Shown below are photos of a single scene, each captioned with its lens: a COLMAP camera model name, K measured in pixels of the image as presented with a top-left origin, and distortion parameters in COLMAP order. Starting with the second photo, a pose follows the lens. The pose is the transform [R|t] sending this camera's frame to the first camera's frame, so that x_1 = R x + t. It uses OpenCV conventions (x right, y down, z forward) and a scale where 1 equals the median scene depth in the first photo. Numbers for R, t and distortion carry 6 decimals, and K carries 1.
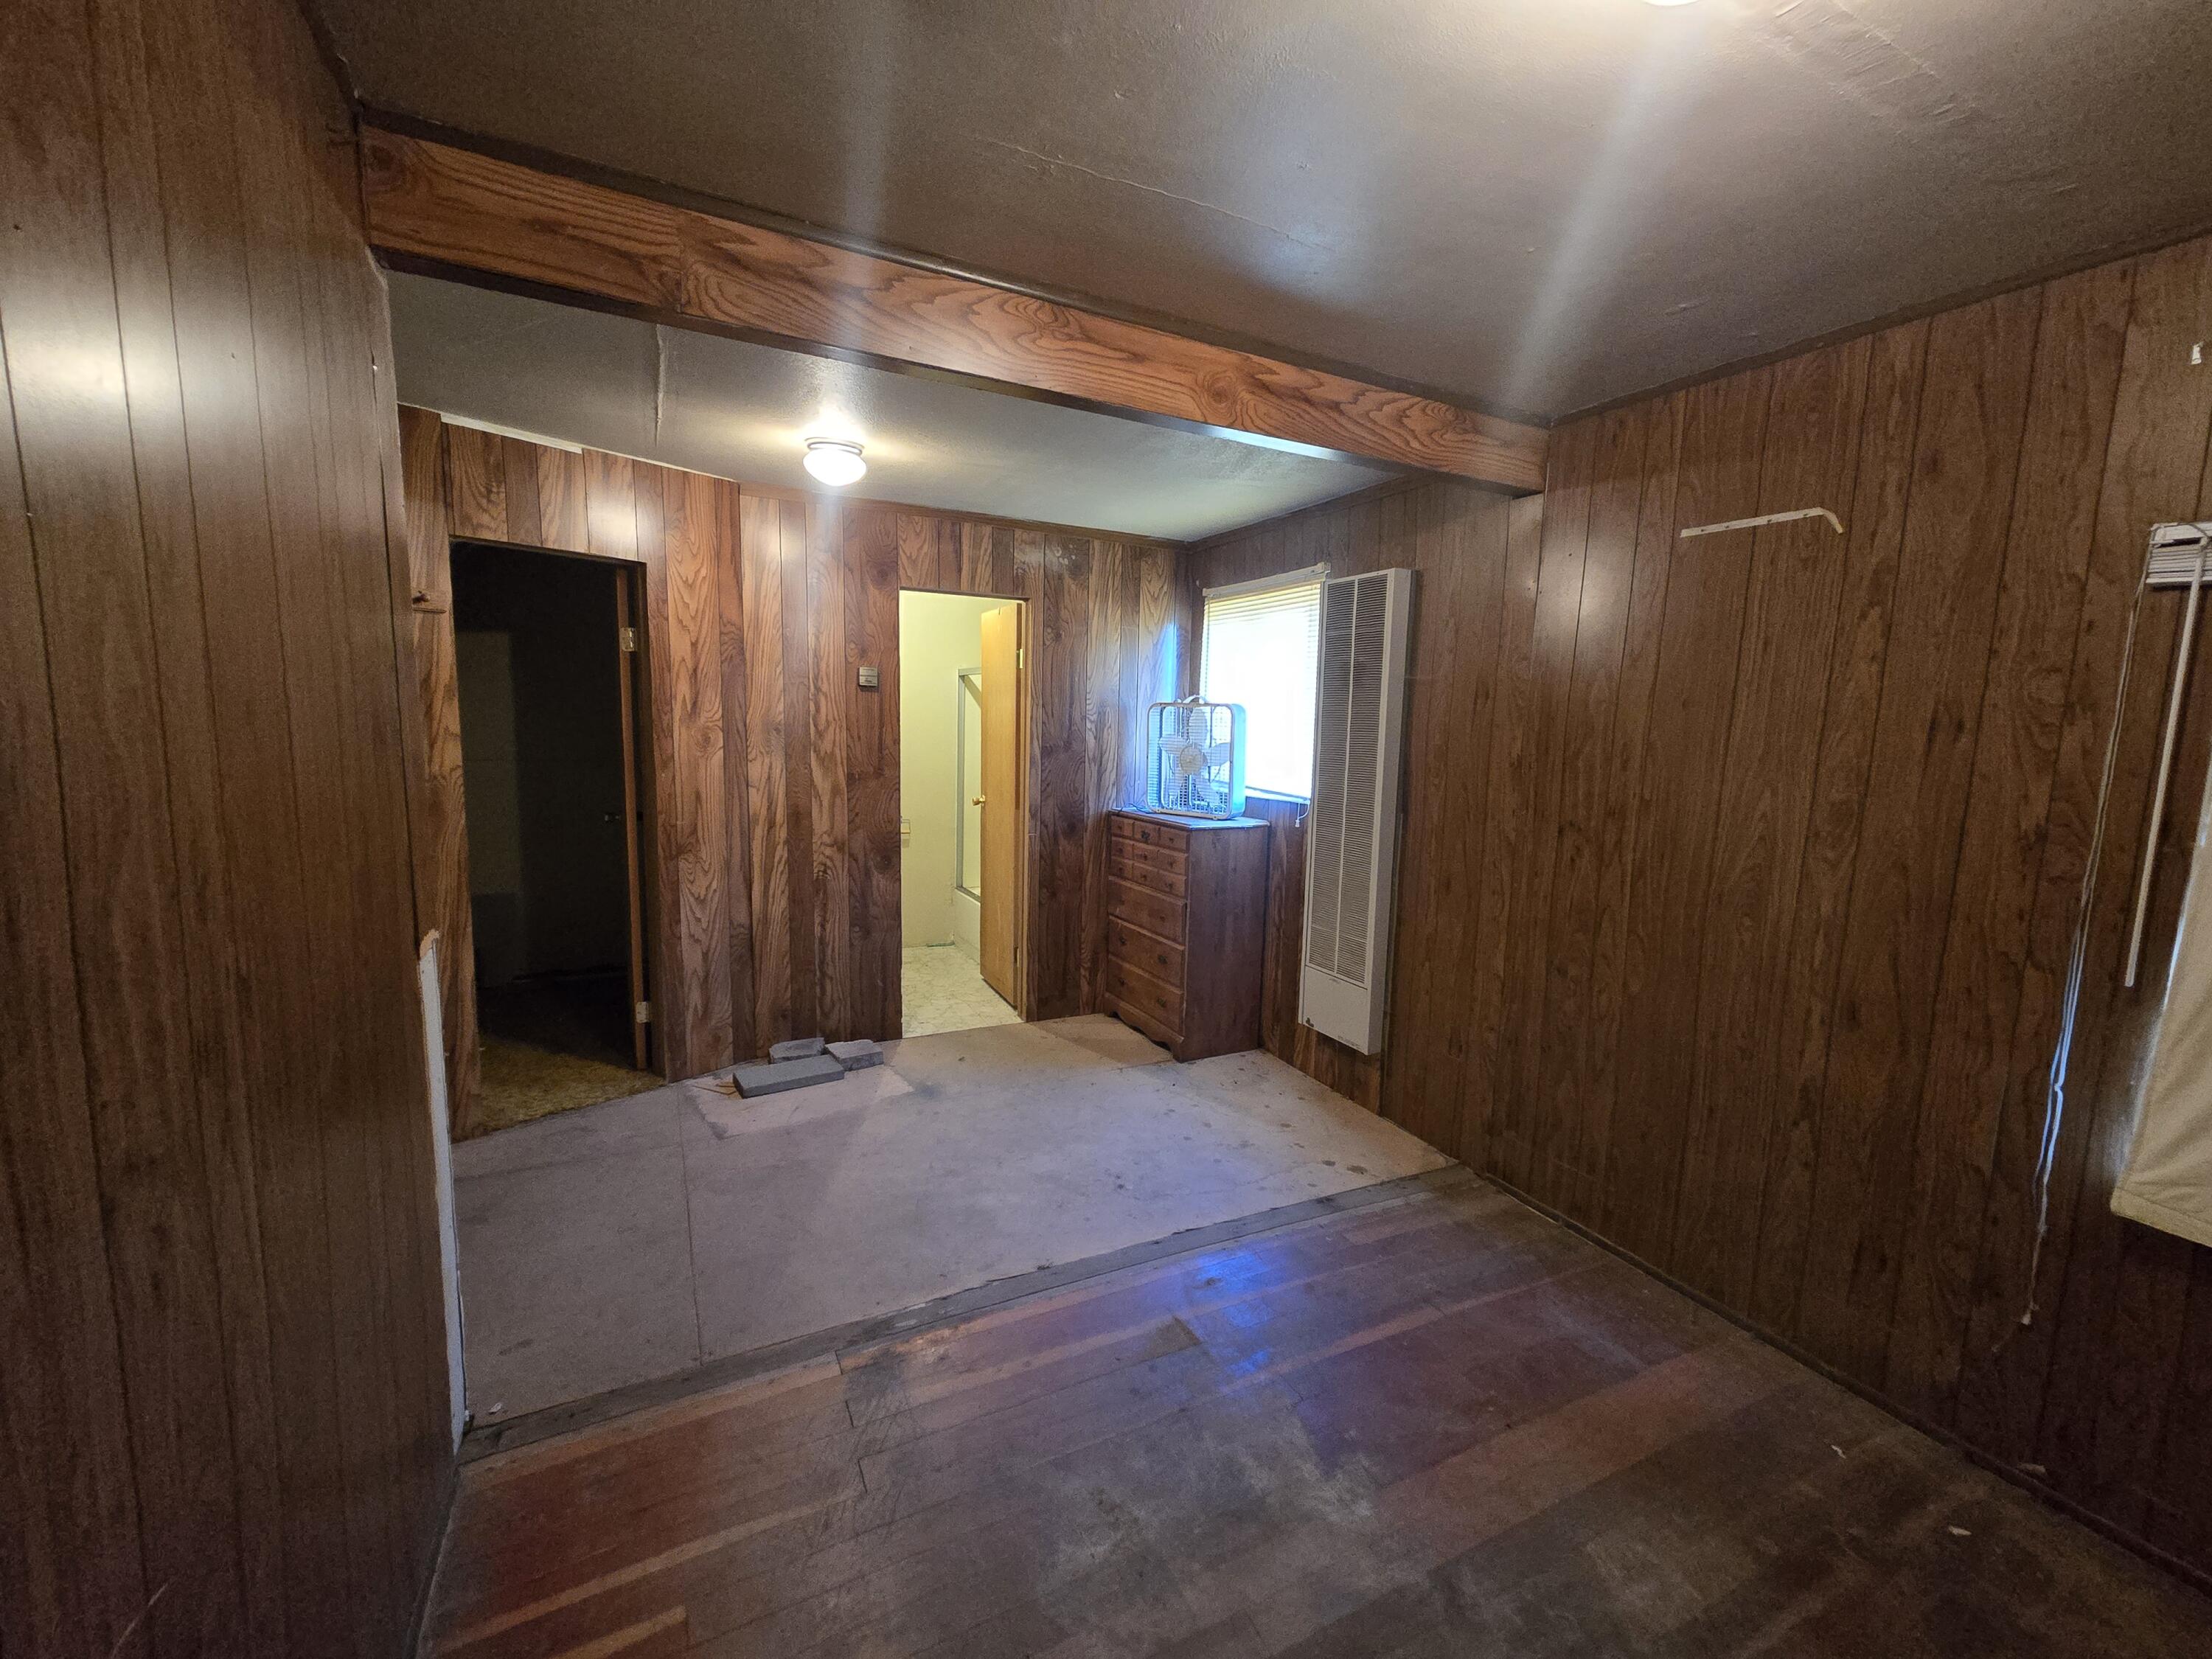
lens RADIAL K [[896.0, 0, 1109.8], [0, 896.0, 830.5], [0, 0, 1]] dist [-0.003578, 0.003836]
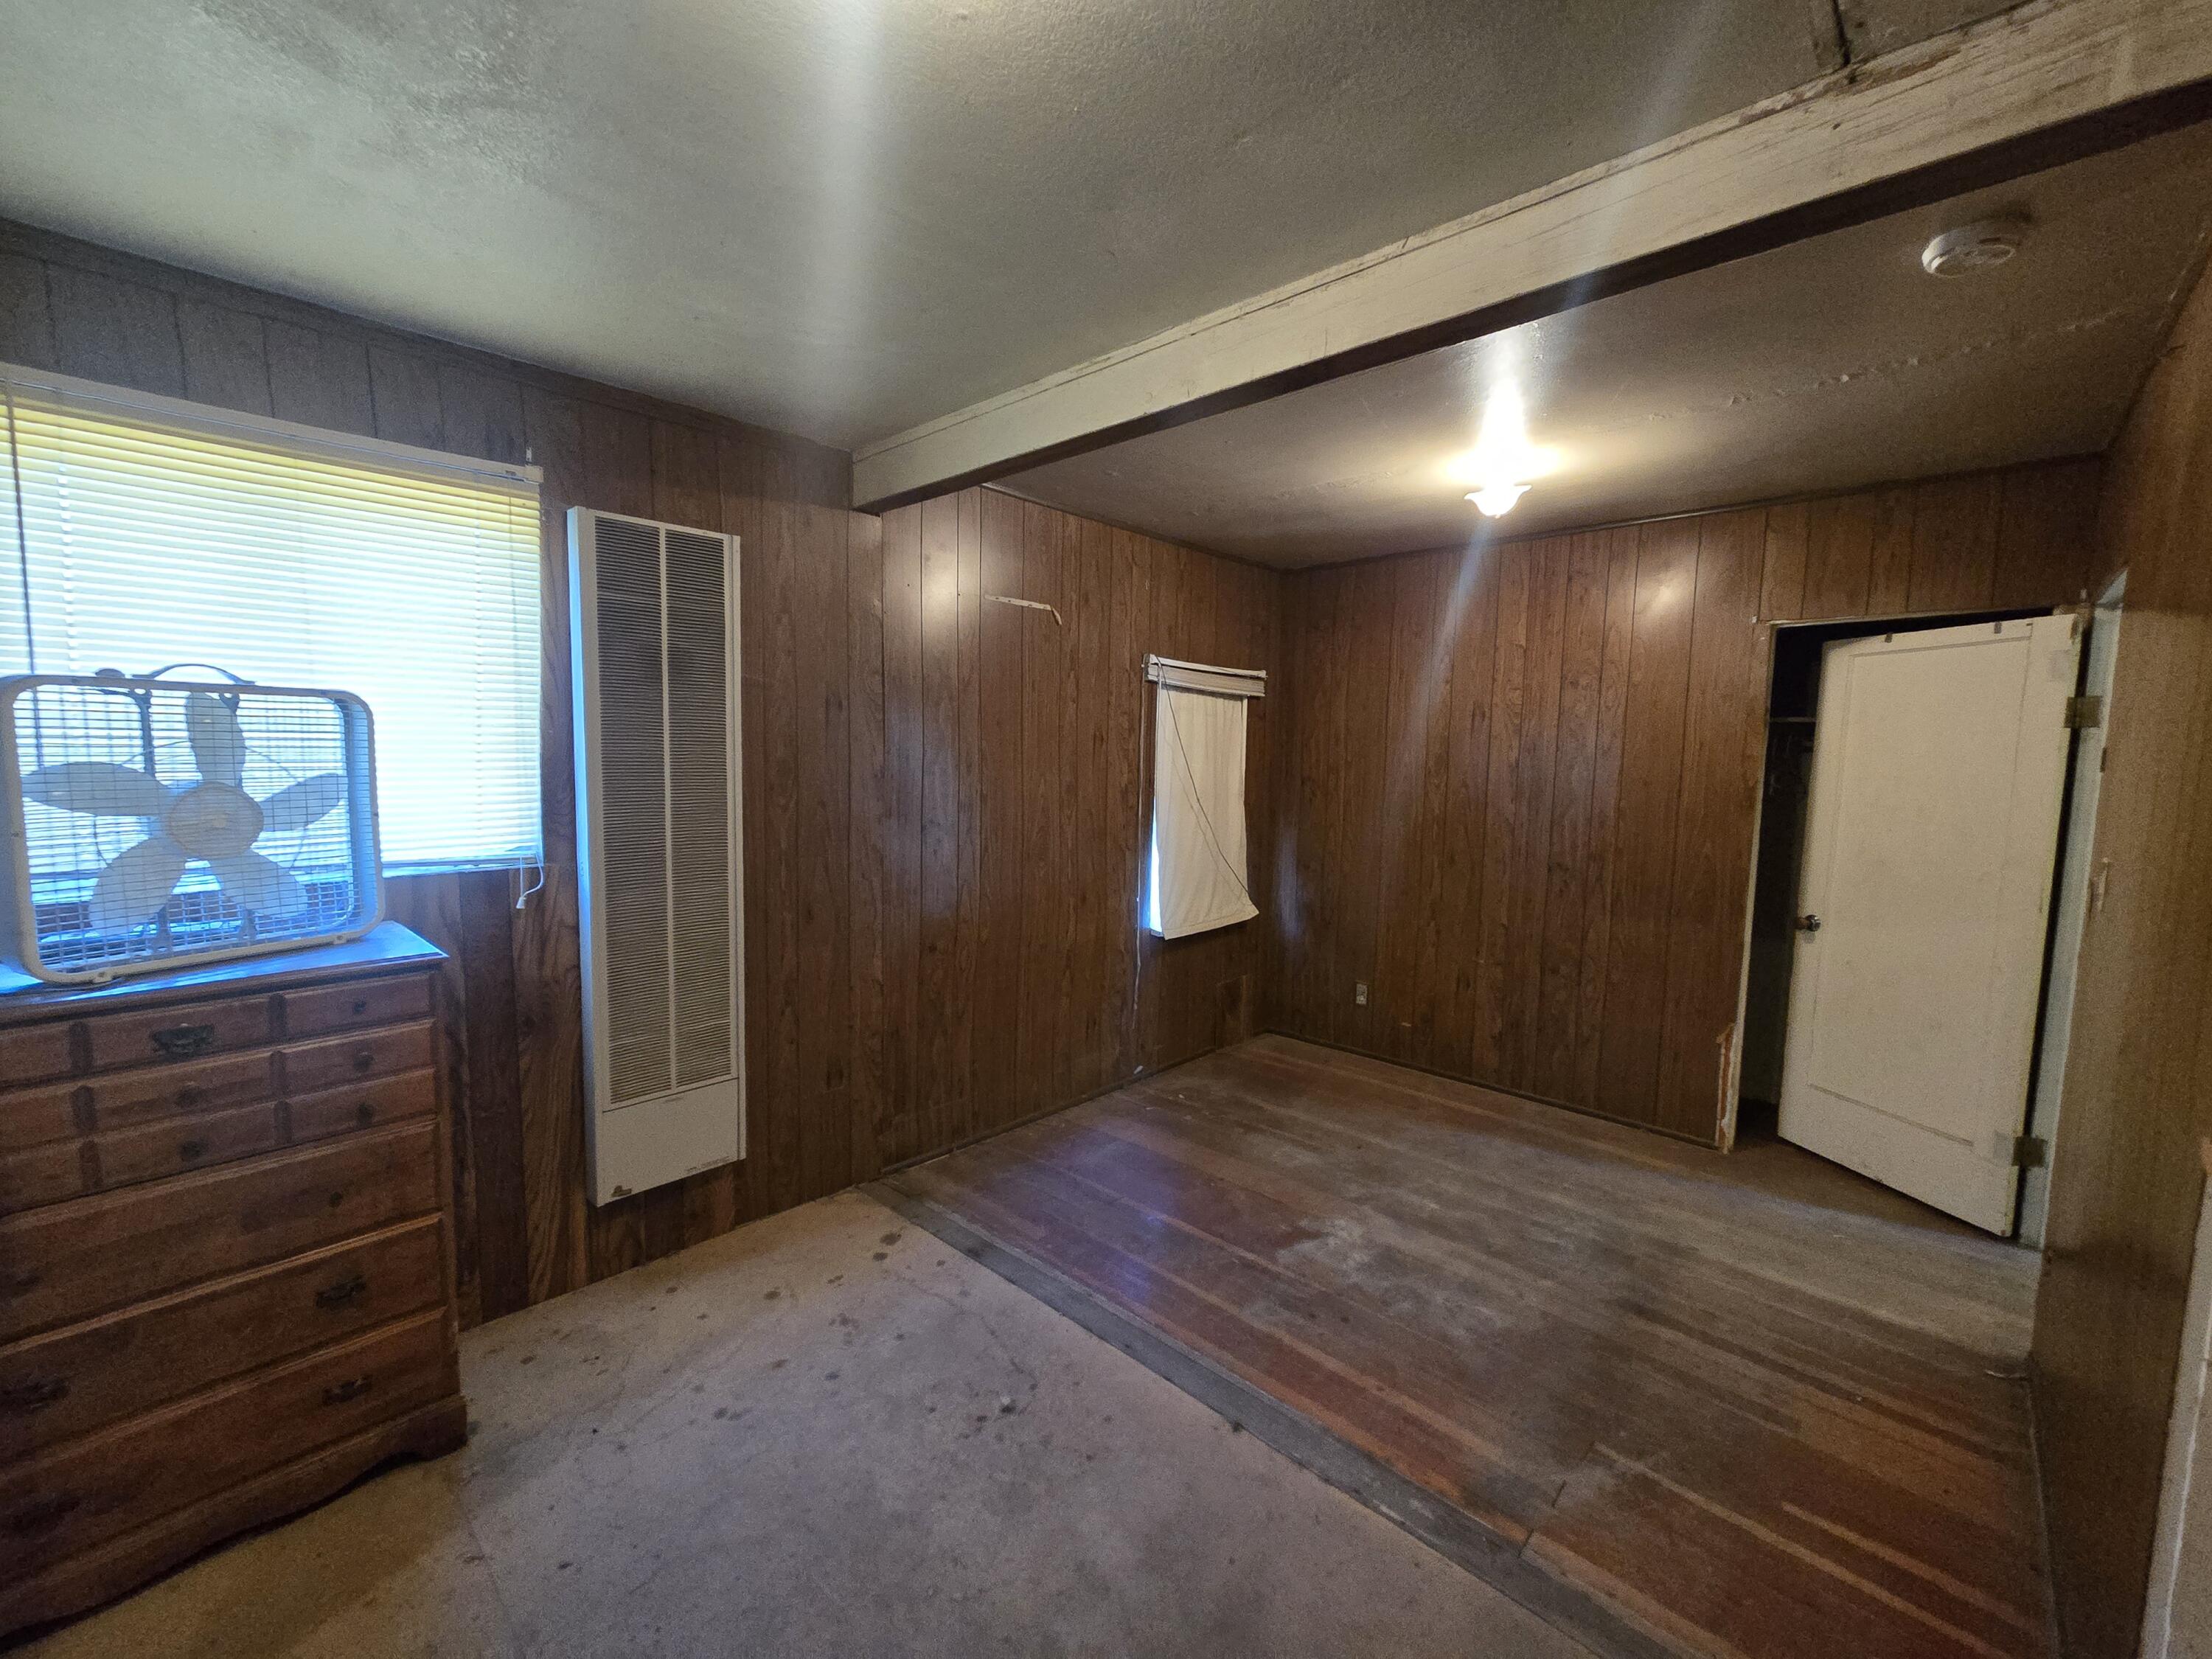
lens RADIAL K [[896.0, 0, 1109.8], [0, 896.0, 830.5], [0, 0, 1]] dist [-0.003578, 0.003836]
pose [[-0.333455, -0.123609, 0.934628, -0.561940], [0.085039, 0.983383, 0.160397, -0.140950], [-0.938923, 0.132965, -0.317402, 0.995084]]
